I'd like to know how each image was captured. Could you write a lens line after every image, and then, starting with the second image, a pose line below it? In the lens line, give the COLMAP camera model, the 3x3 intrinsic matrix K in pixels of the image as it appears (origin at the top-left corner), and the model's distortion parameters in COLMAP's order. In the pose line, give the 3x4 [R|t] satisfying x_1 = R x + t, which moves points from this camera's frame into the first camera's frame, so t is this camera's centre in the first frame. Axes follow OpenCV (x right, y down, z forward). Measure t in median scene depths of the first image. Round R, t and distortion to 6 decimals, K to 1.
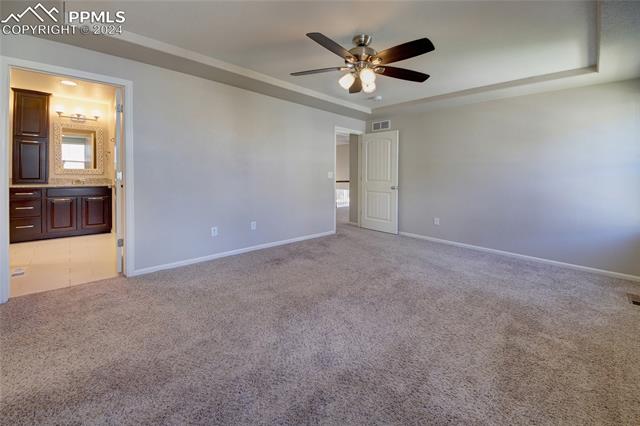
lens RADIAL K [[247.2, 0, 320.3], [0, 247.2, 178.7], [0, 0, 1]] dist [-0.029225, -0.000088]
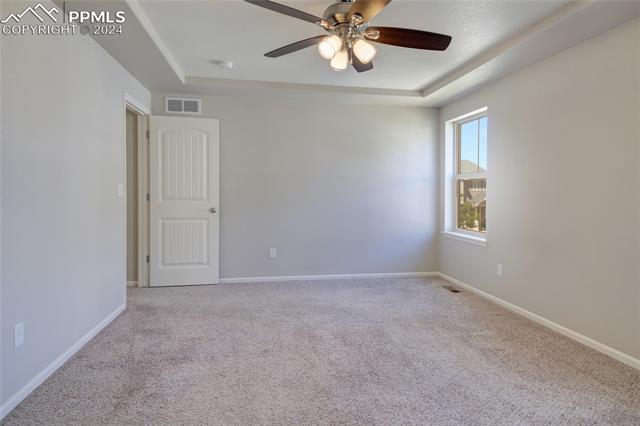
lens RADIAL K [[385.6, 0, 321.9], [0, 385.6, 190.3], [0, 0, 1]] dist [0.004489, 0.001145]
pose [[0.537964, -0.015934, 0.842817, -0.388190], [0.016565, 0.999828, 0.008330, -0.017318], [-0.842805, 0.009480, 0.538135, 0.247434]]
